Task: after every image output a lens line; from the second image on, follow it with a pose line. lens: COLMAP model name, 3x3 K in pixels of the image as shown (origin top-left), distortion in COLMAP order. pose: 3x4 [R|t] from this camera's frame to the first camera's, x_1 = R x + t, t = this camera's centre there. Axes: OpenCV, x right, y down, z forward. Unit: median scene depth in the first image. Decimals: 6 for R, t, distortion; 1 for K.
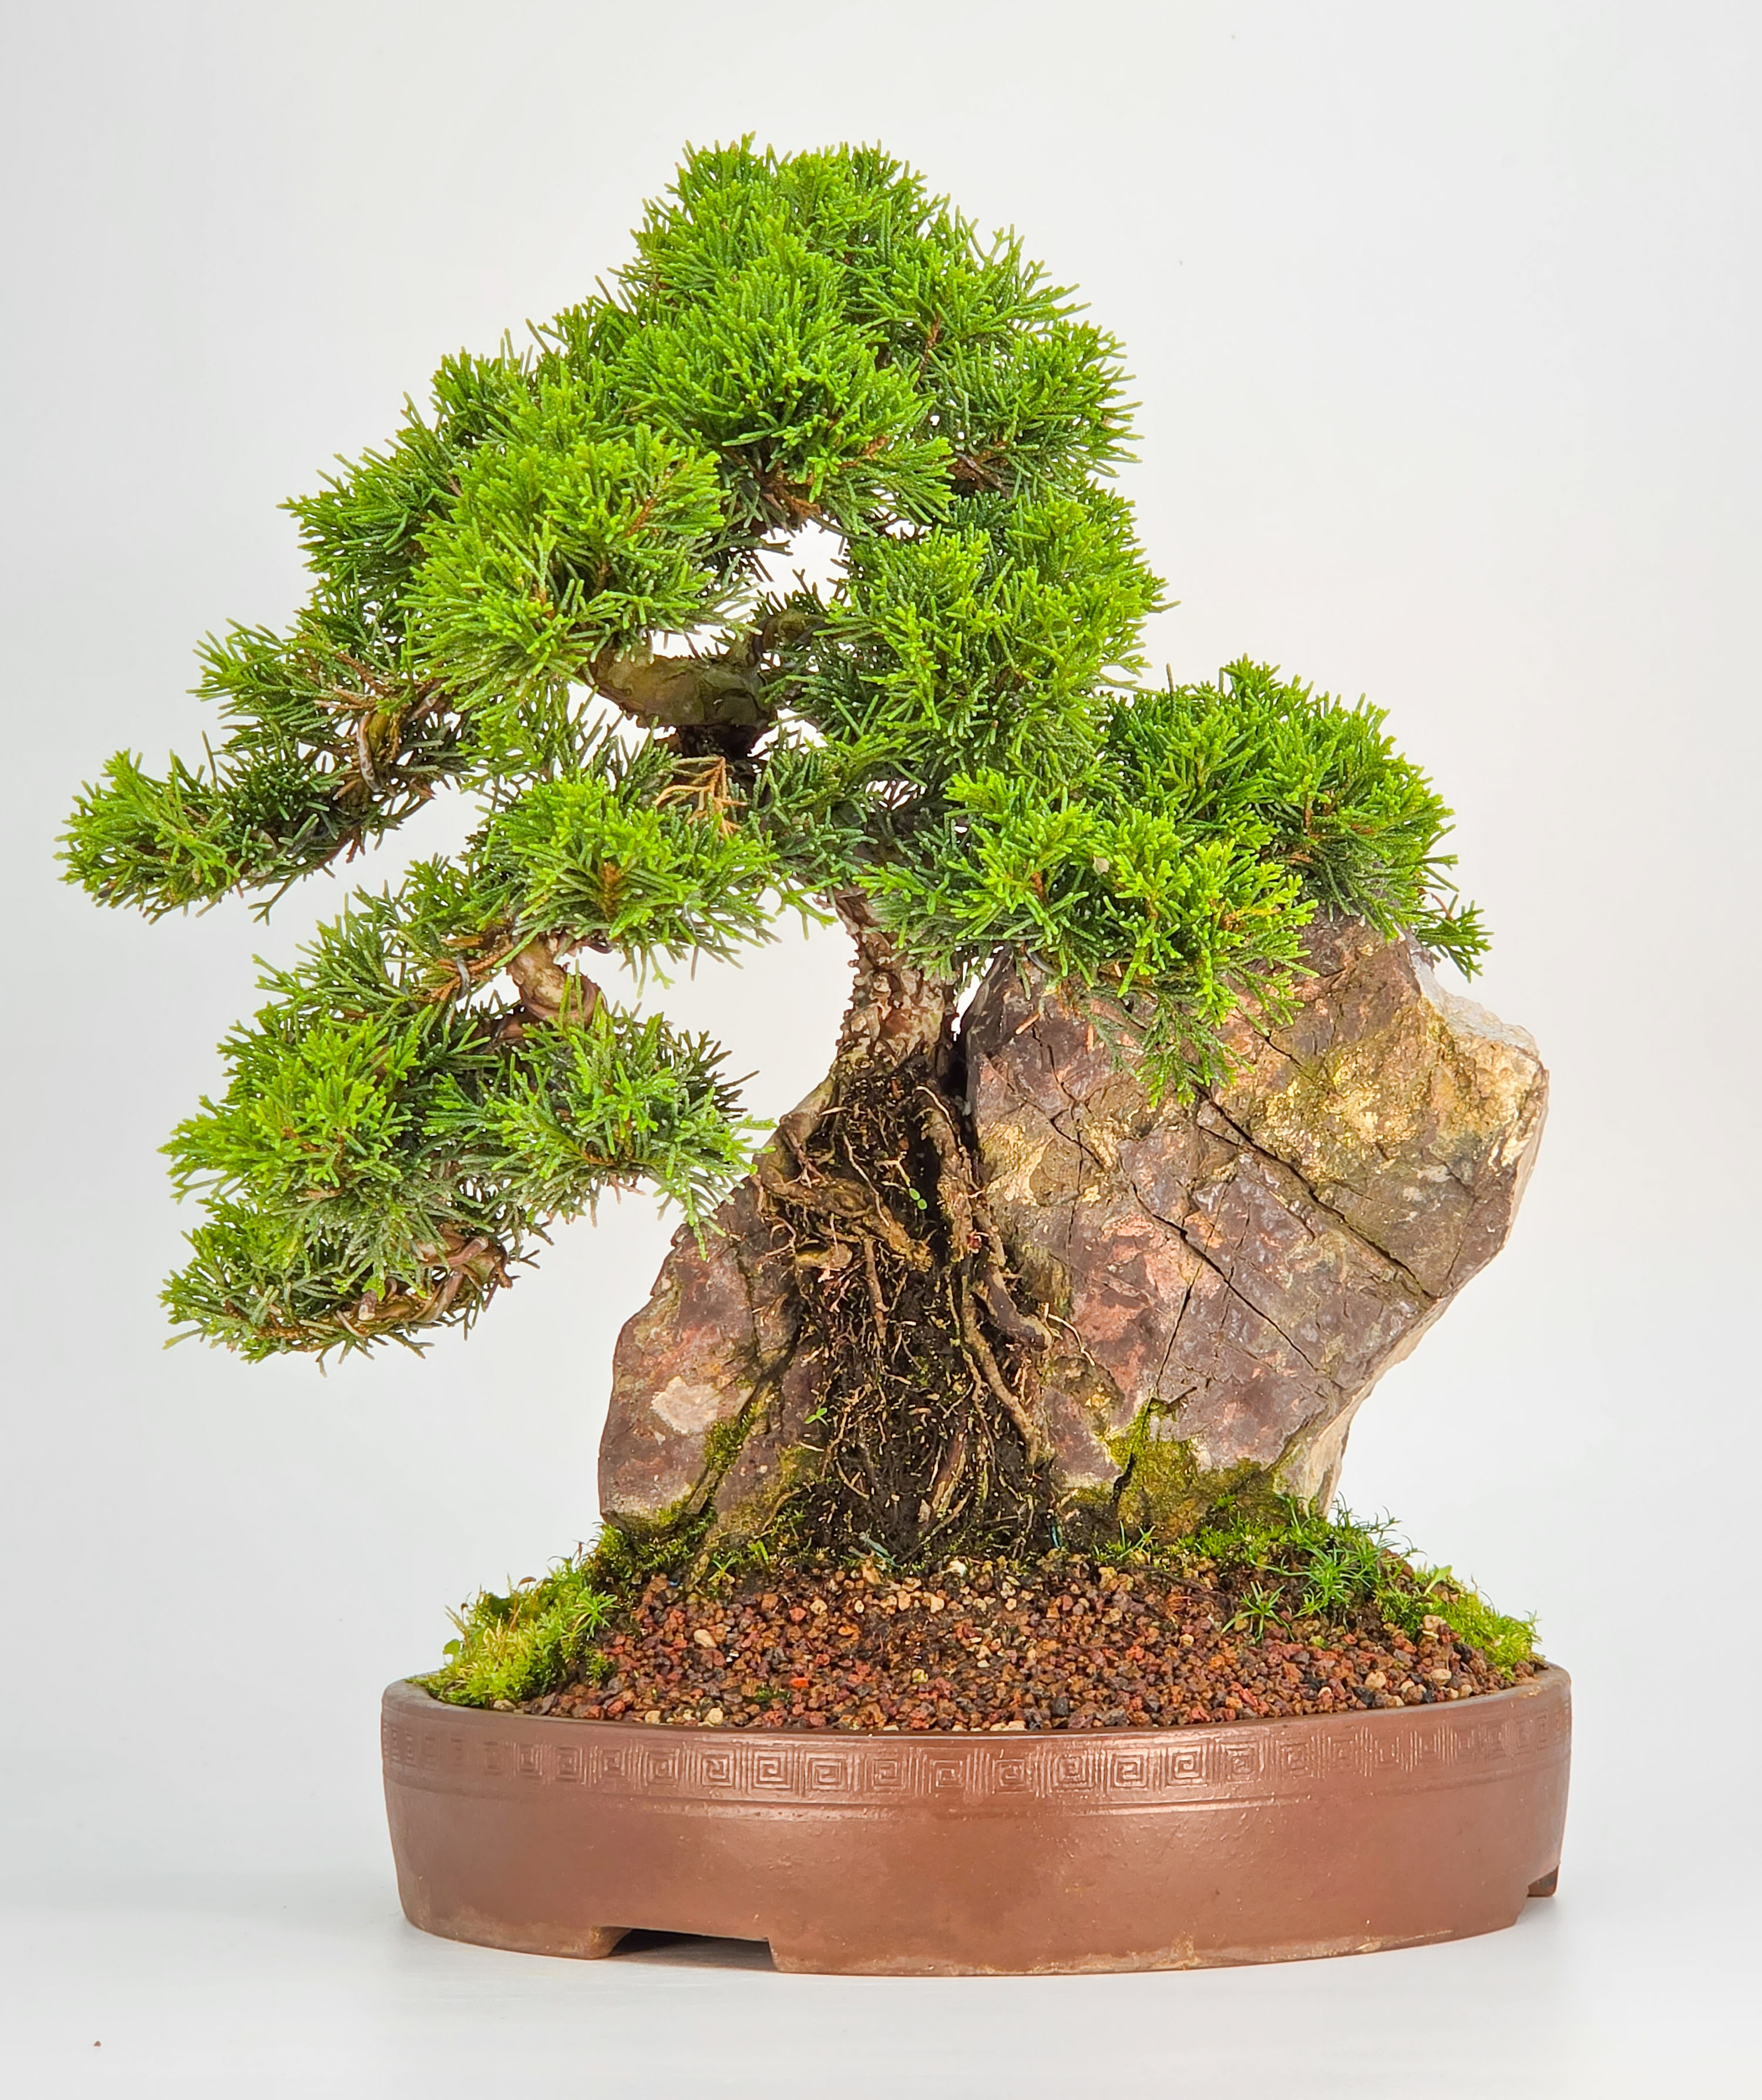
lens RADIAL K [[5764.0, 0, 888.0], [0, 5764.0, 1046.2], [0, 0, 1]] dist [0.012334, 0.000000]
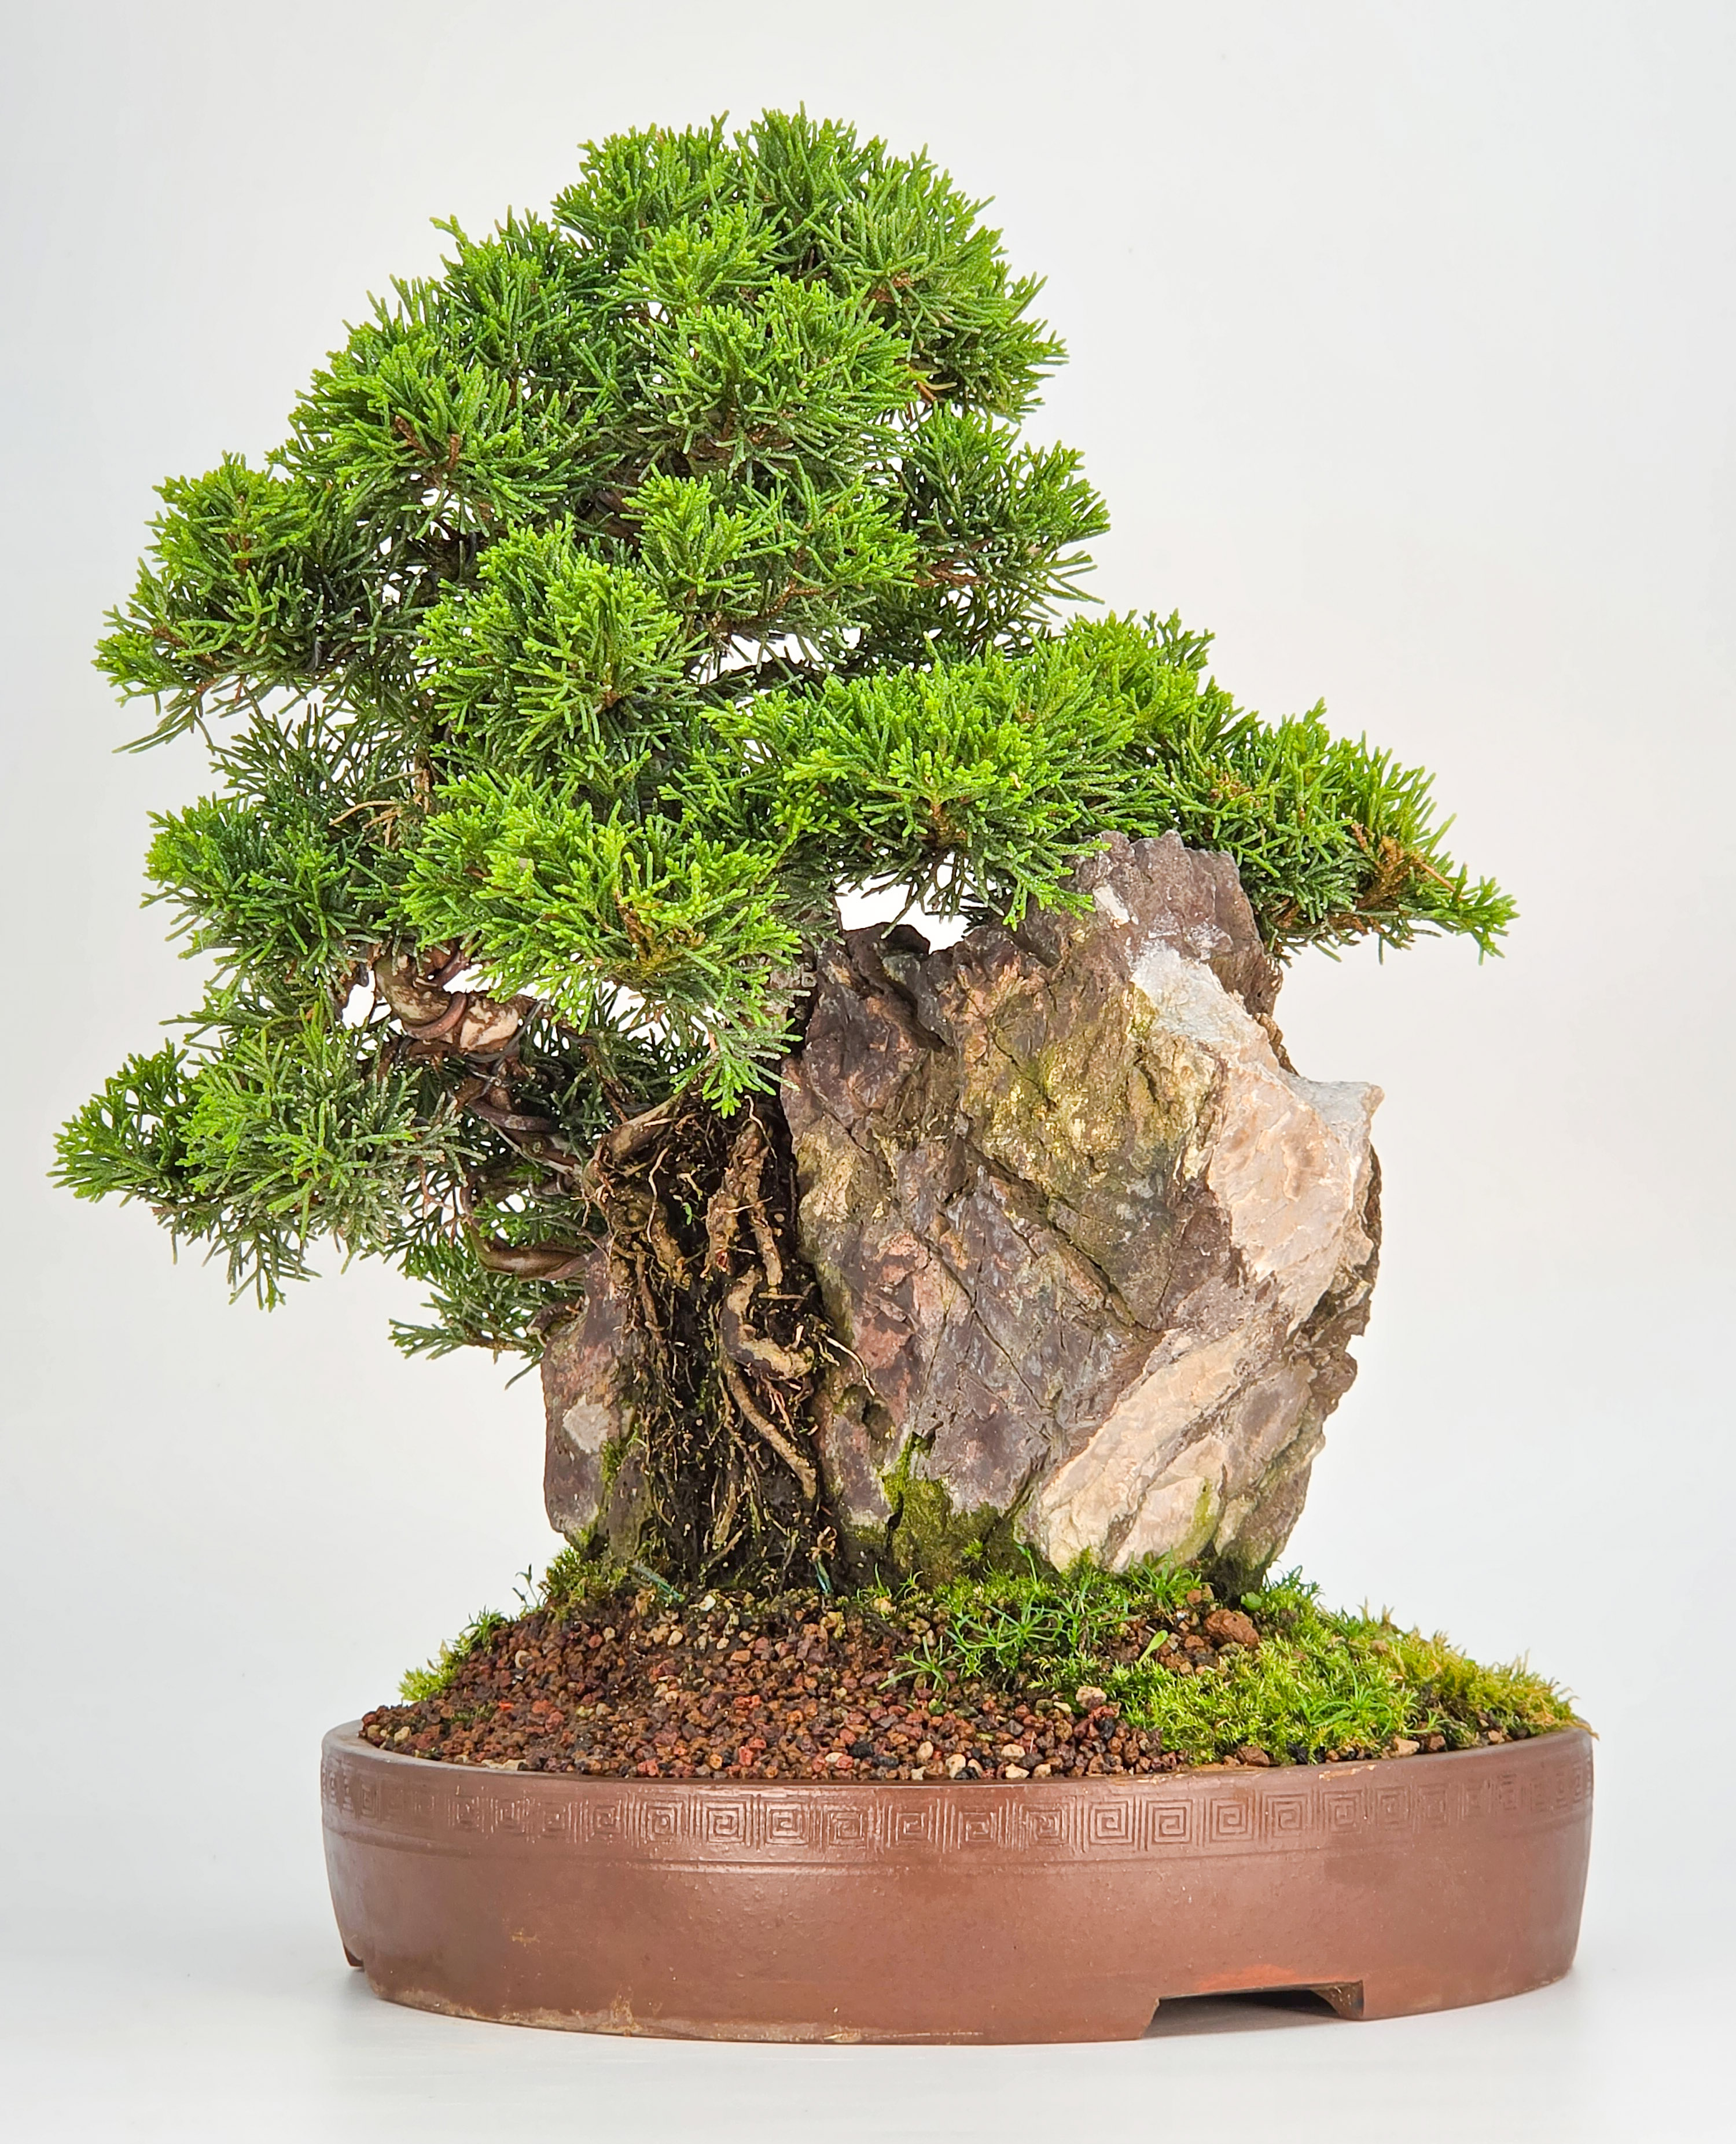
lens RADIAL K [[6003.1, 0, 867.5], [0, 6003.1, 1074.1], [0, 0, 1]] dist [-0.194006, 0.000000]
pose [[0.658115, -0.012667, -0.752811, 0.760298], [0.017551, 0.999845, -0.001480, 0.005370], [0.752713, -0.012238, 0.658236, 0.367005]]
